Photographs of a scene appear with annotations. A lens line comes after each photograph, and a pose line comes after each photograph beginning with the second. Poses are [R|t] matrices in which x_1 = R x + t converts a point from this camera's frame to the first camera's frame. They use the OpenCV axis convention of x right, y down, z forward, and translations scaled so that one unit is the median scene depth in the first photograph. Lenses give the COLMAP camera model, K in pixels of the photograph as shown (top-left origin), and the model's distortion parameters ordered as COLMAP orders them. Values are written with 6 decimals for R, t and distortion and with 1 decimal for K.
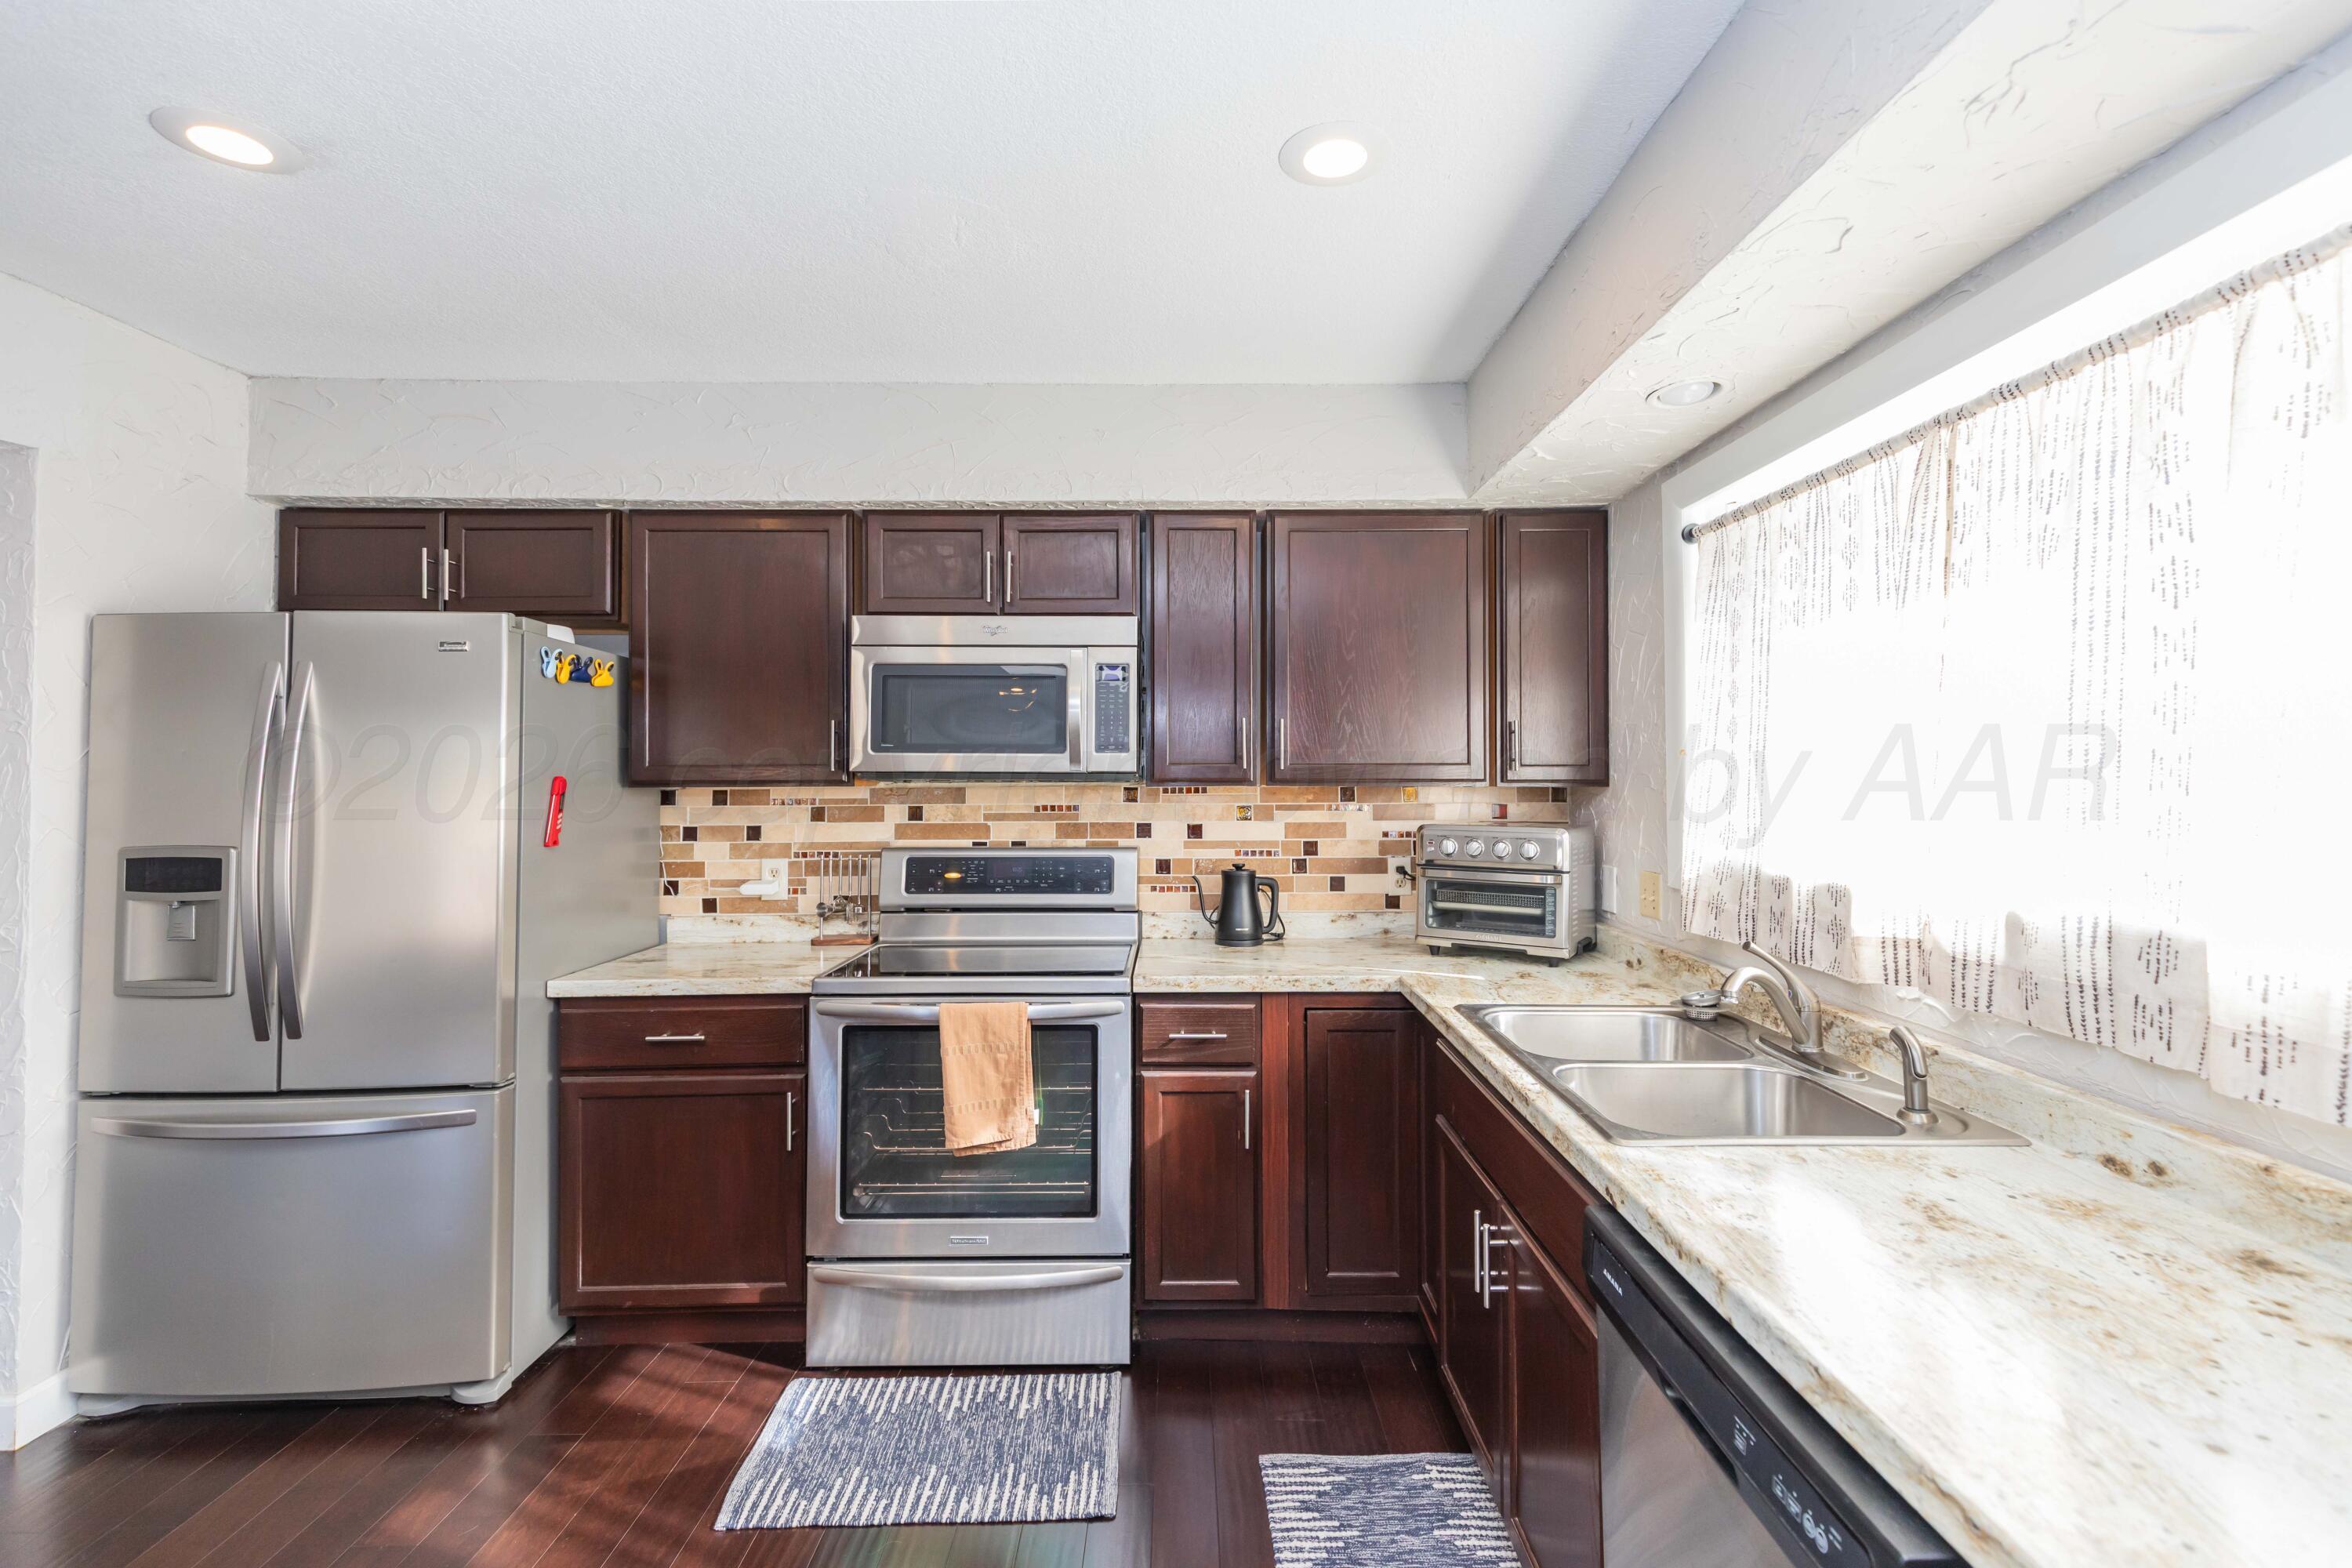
lens RADIAL K [[1046.8, 0, 1190.0], [0, 1046.8, 755.6], [0, 0, 1]] dist [-0.000081, -0.000318]
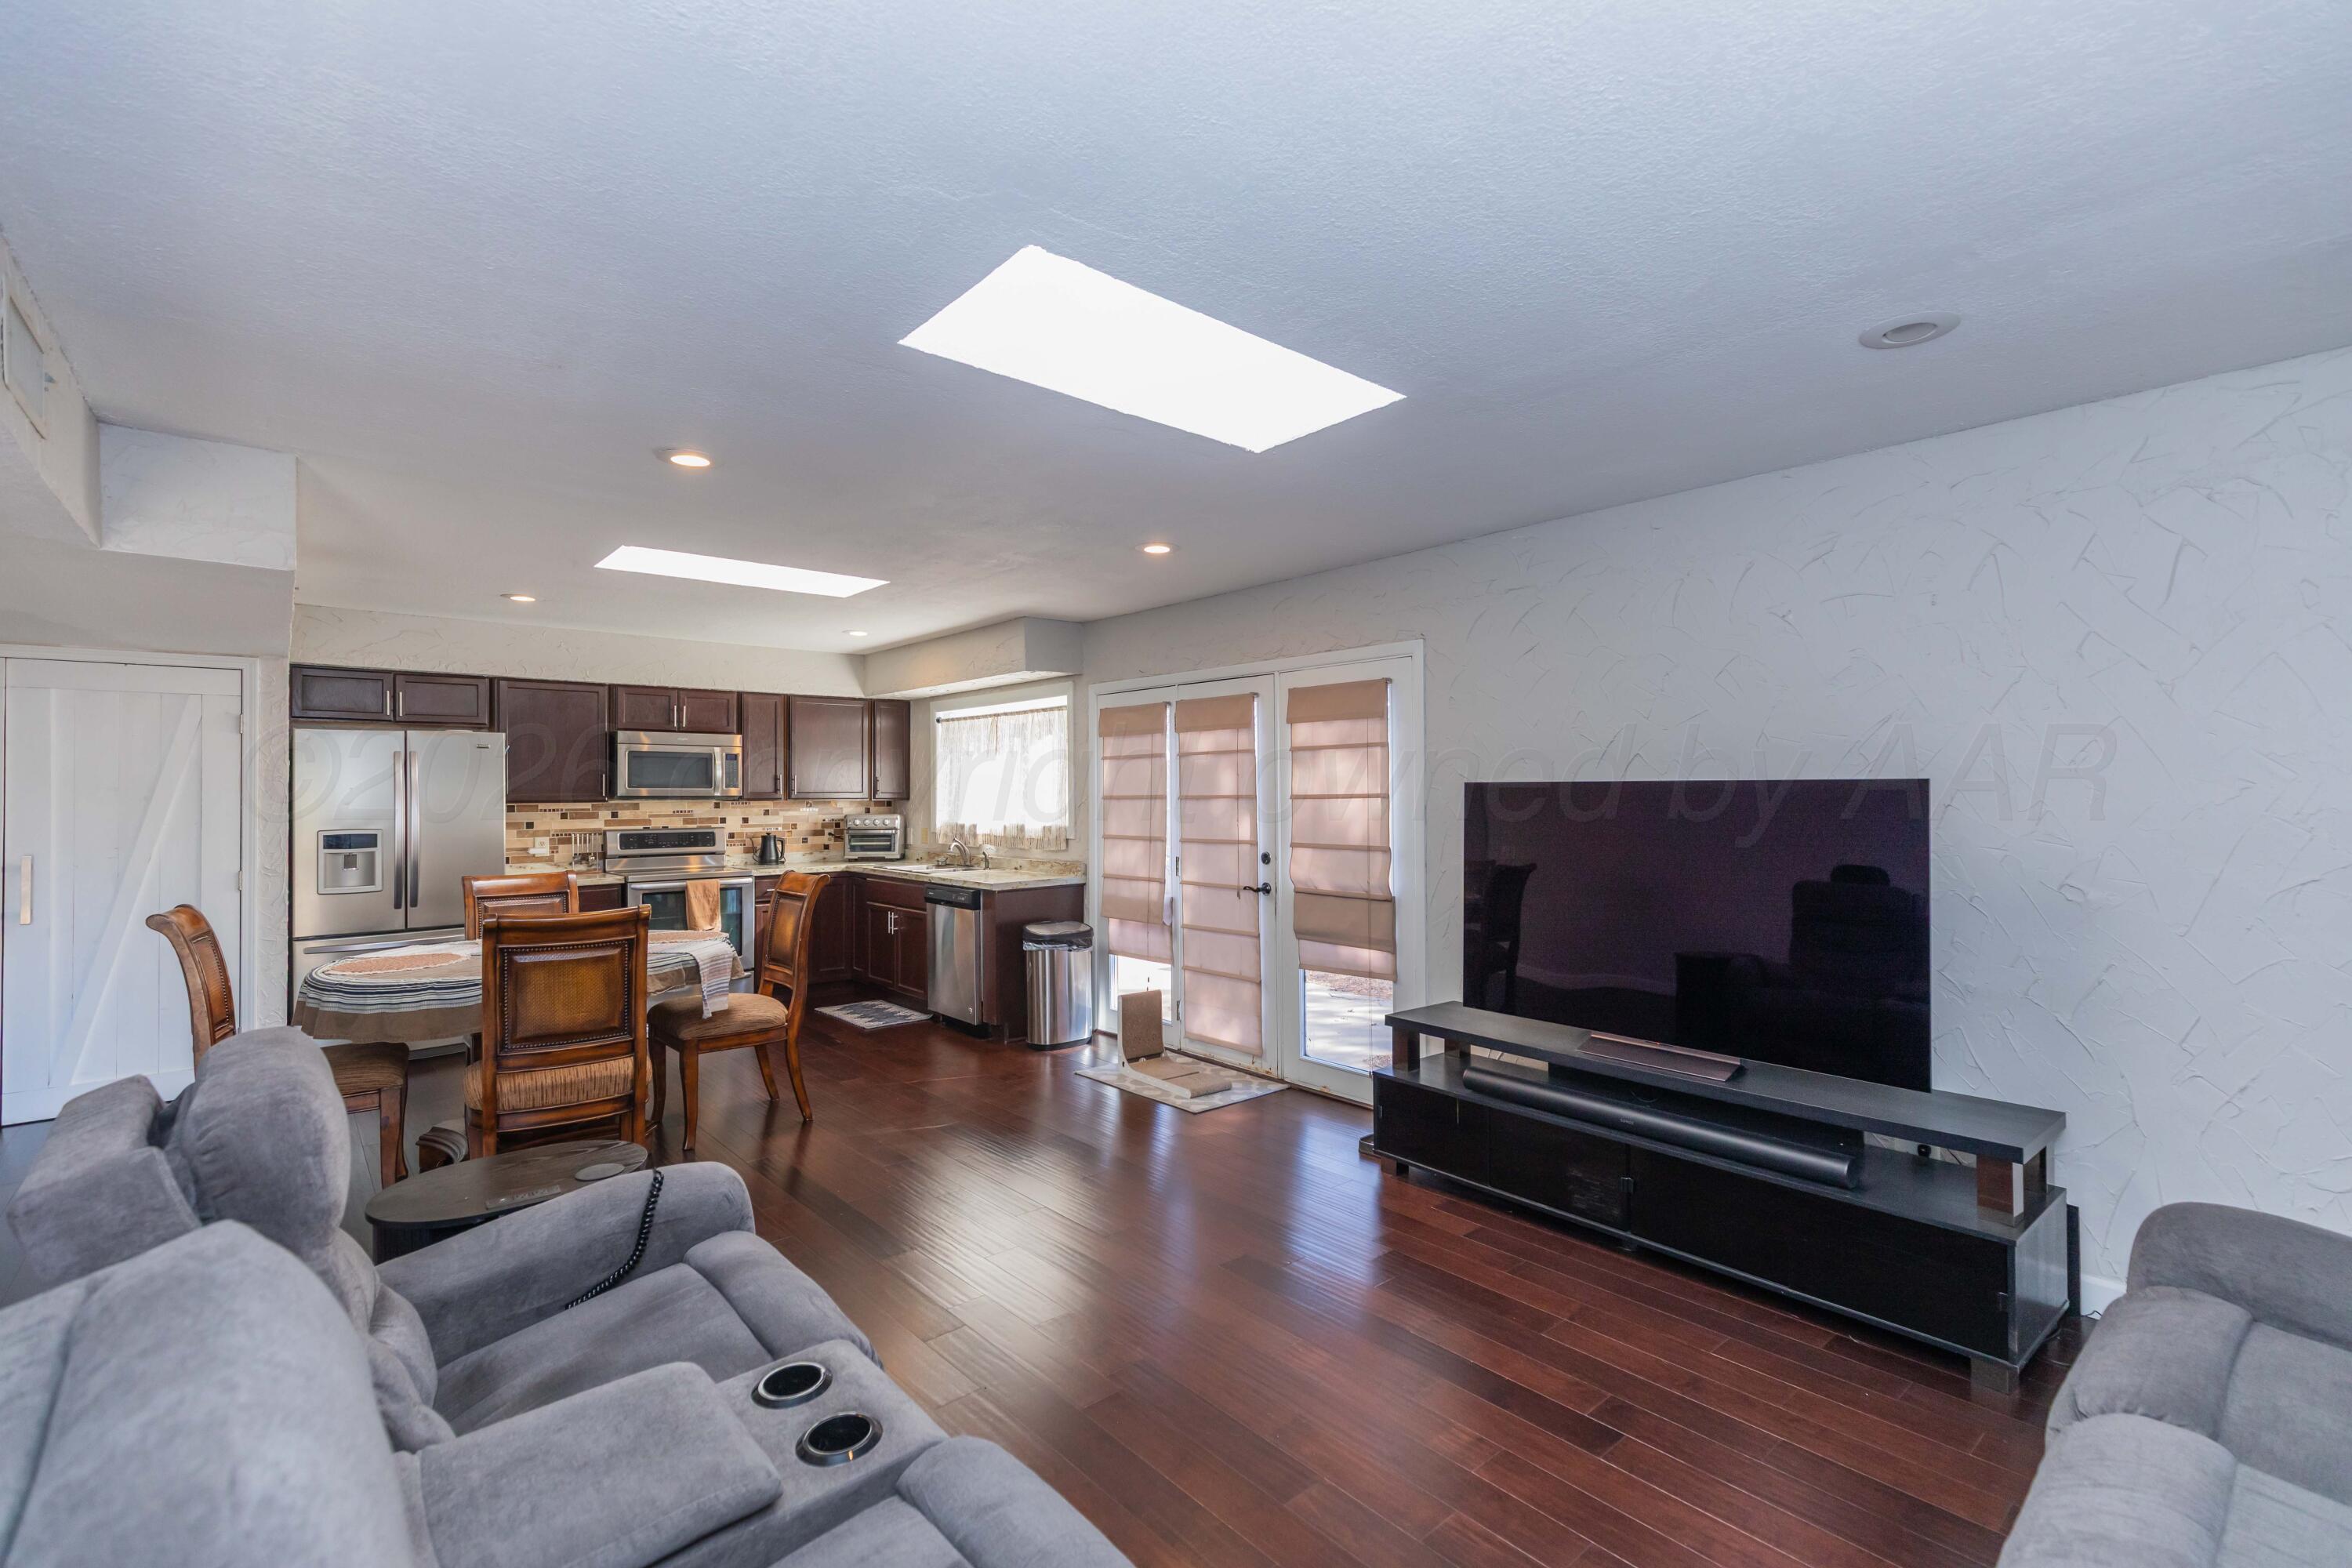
lens RADIAL K [[1033.0, 0, 1176.0], [0, 1033.0, 784.0], [0, 0, 1]] dist [0.000755, -0.000186]
pose [[0.765284, 0.003230, 0.643684, -0.846231], [-0.008248, 0.999955, 0.004787, -0.033453], [-0.643639, -0.008973, 0.765276, -1.595447]]
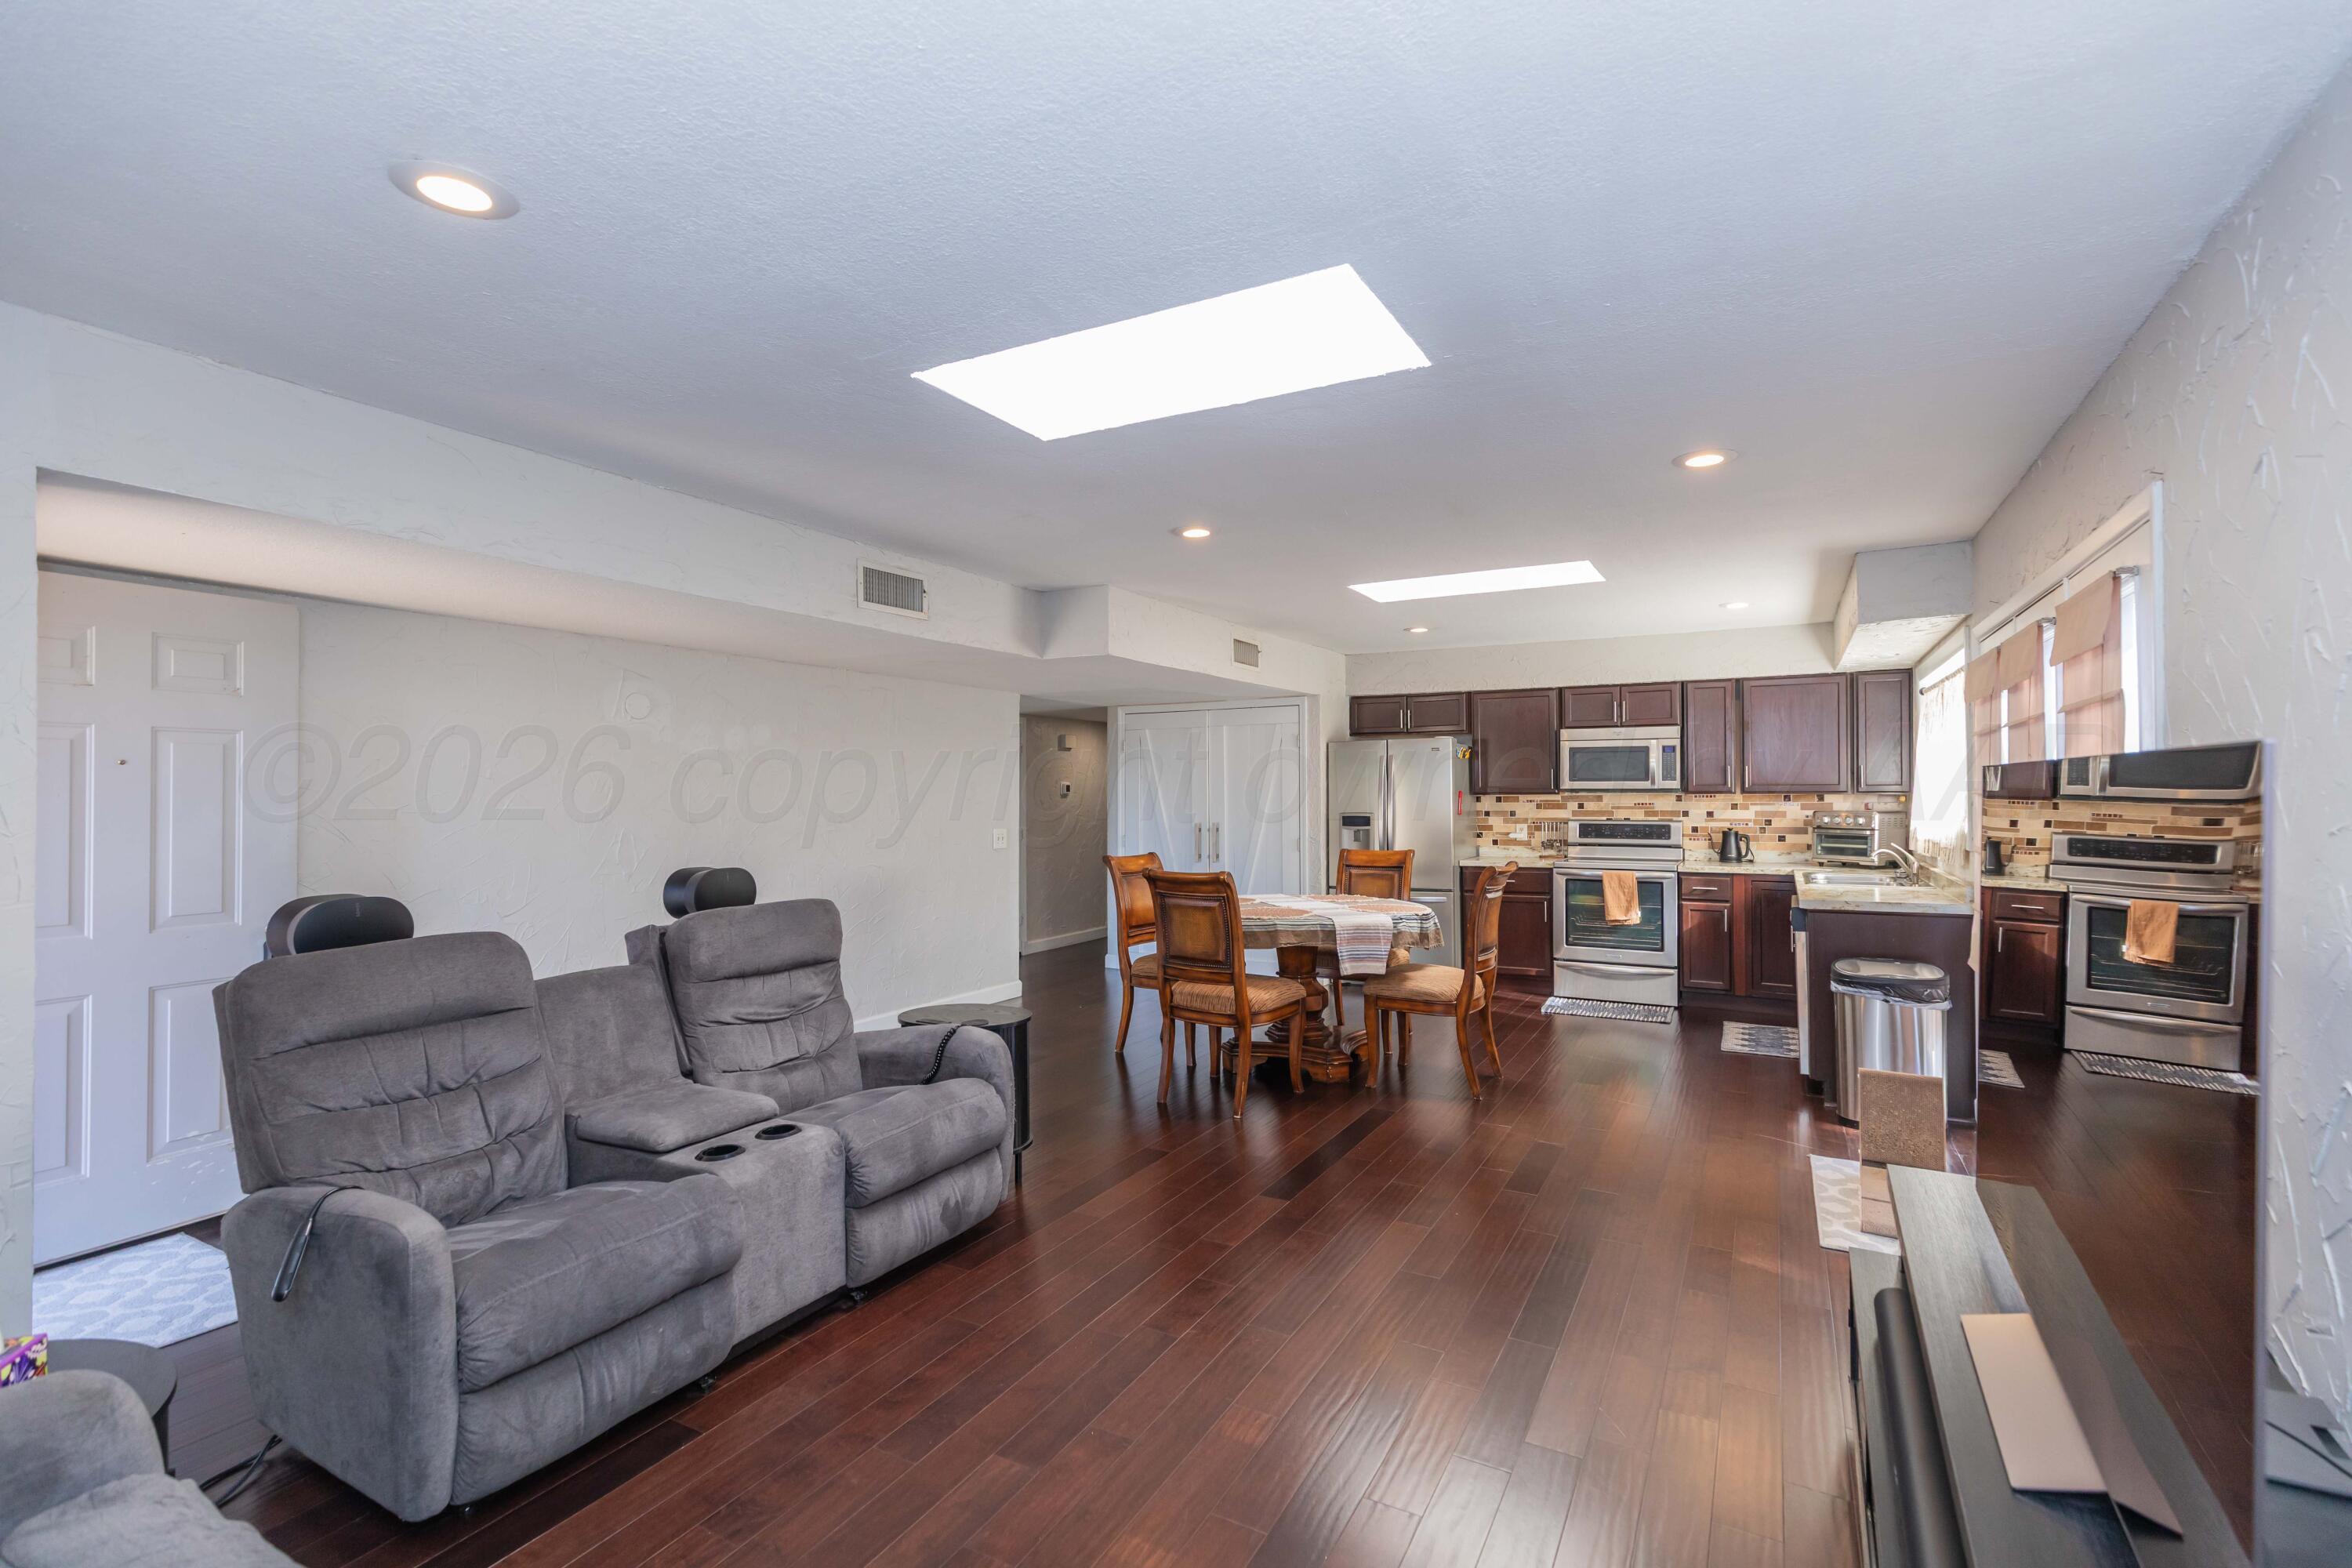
lens RADIAL K [[1014.7, 0, 1176.0], [0, 1014.7, 784.0], [0, 0, 1]] dist [-0.028335, -0.000062]
pose [[0.856152, -0.006362, -0.516684, 0.157600], [0.012381, 0.999890, 0.008205, -0.029038], [0.516575, -0.013422, 0.856137, -1.640064]]
